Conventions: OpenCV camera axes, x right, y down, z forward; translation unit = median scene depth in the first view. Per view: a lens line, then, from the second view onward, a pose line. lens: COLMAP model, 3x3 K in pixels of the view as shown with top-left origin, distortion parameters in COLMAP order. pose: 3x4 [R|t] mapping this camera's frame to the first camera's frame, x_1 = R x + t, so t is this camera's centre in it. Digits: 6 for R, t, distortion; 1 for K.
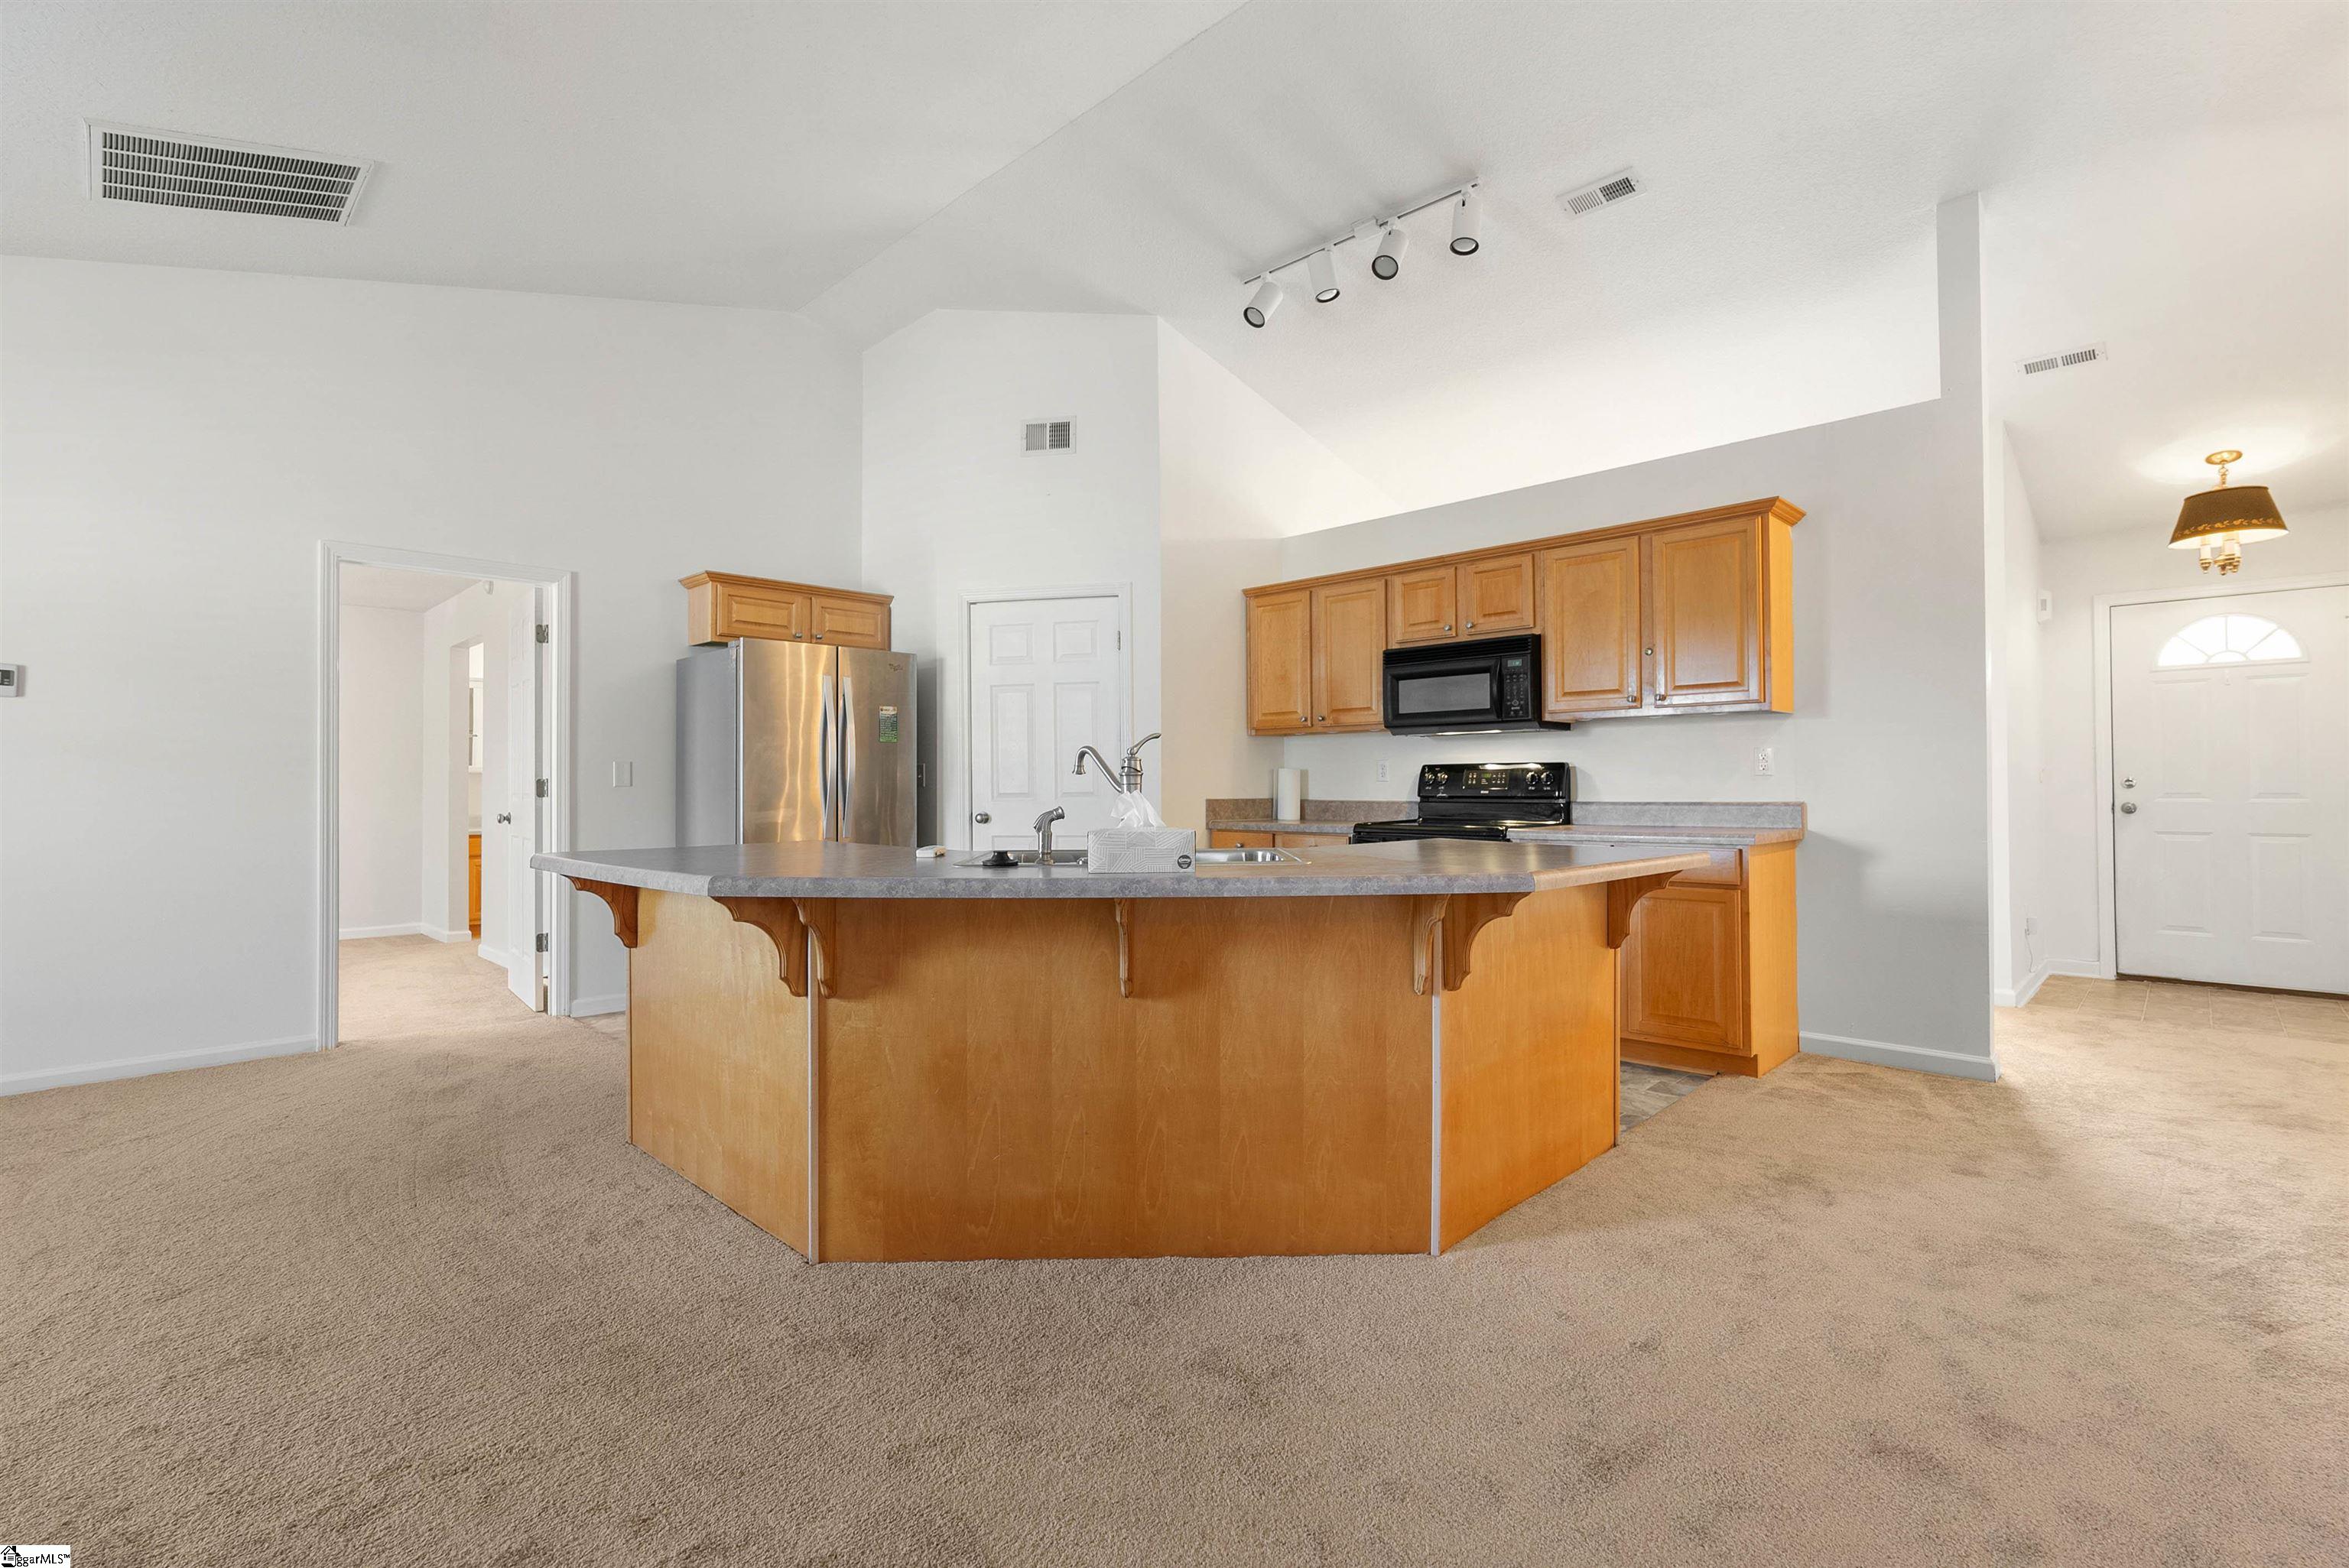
lens RADIAL K [[1035.9, 0, 1174.5], [0, 1035.9, 784.0], [0, 0, 1]] dist [-0.000180, 0.000072]
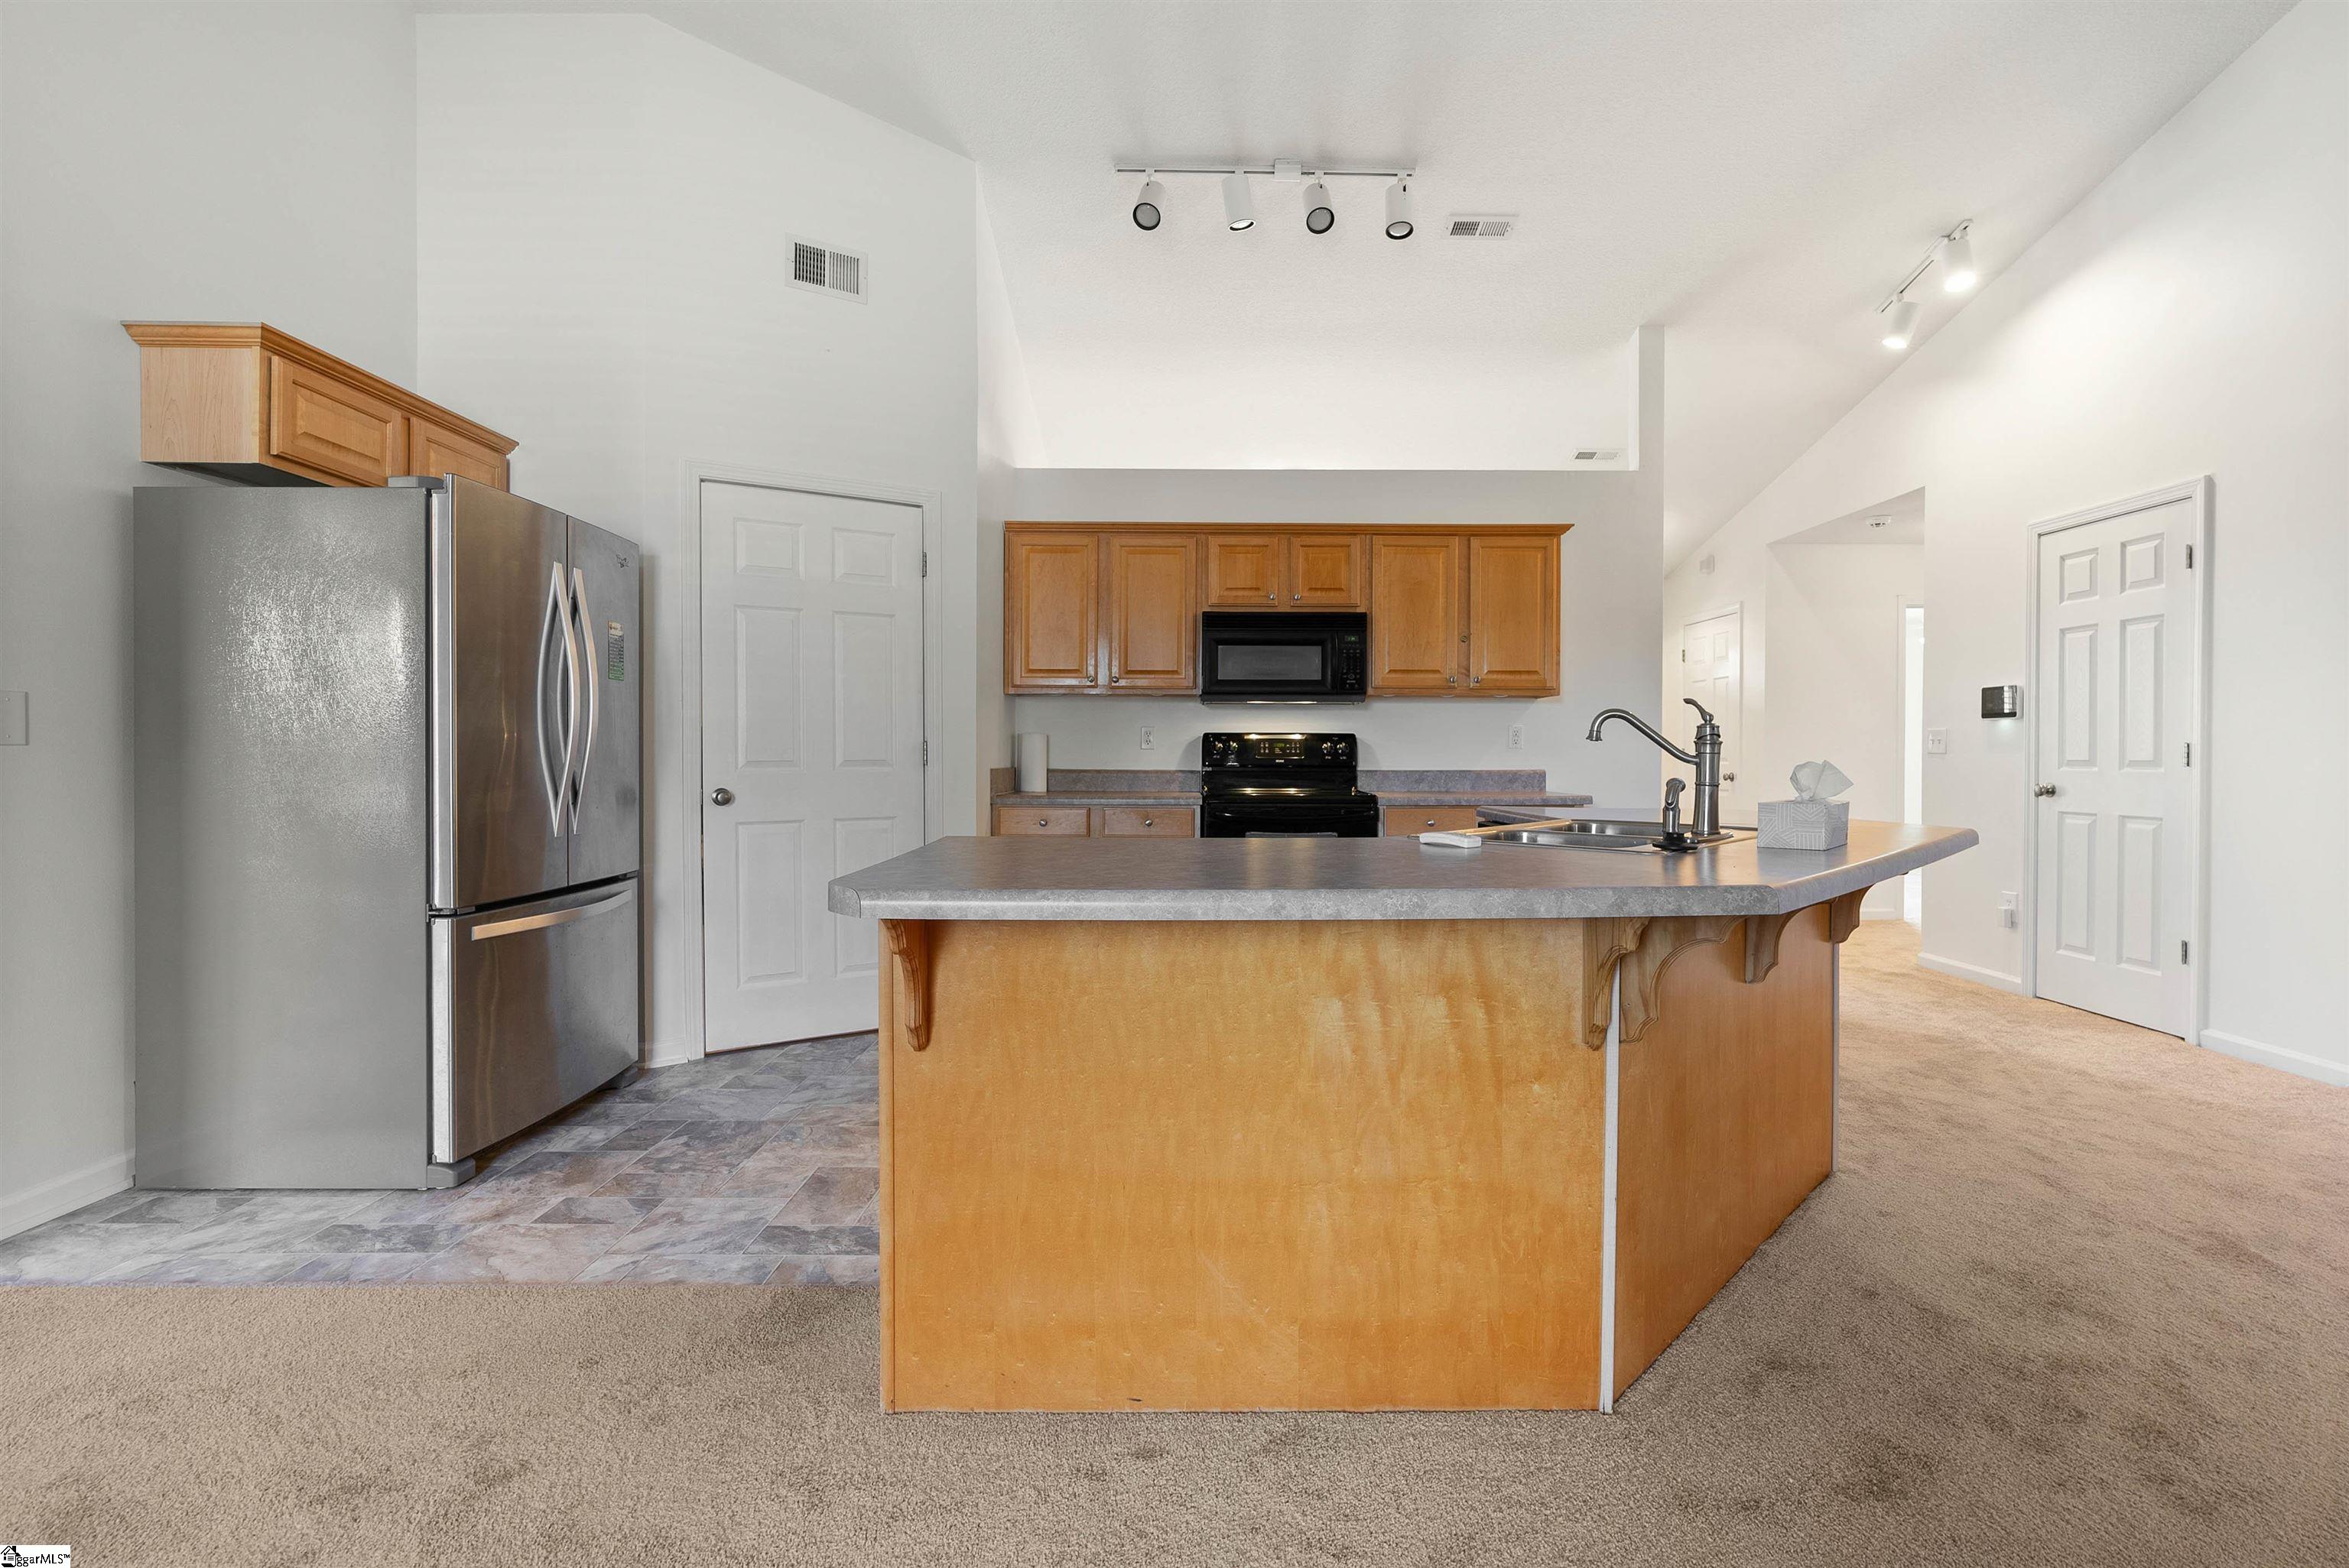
lens RADIAL K [[1063.1, 0, 1179.3], [0, 1063.1, 770.4], [0, 0, 1]] dist [-0.000875, 0.000337]
pose [[0.725060, -0.002315, 0.688682, -0.489829], [-0.007305, 0.999912, 0.011052, 0.005795], [-0.688647, -0.013044, 0.724979, 0.305908]]
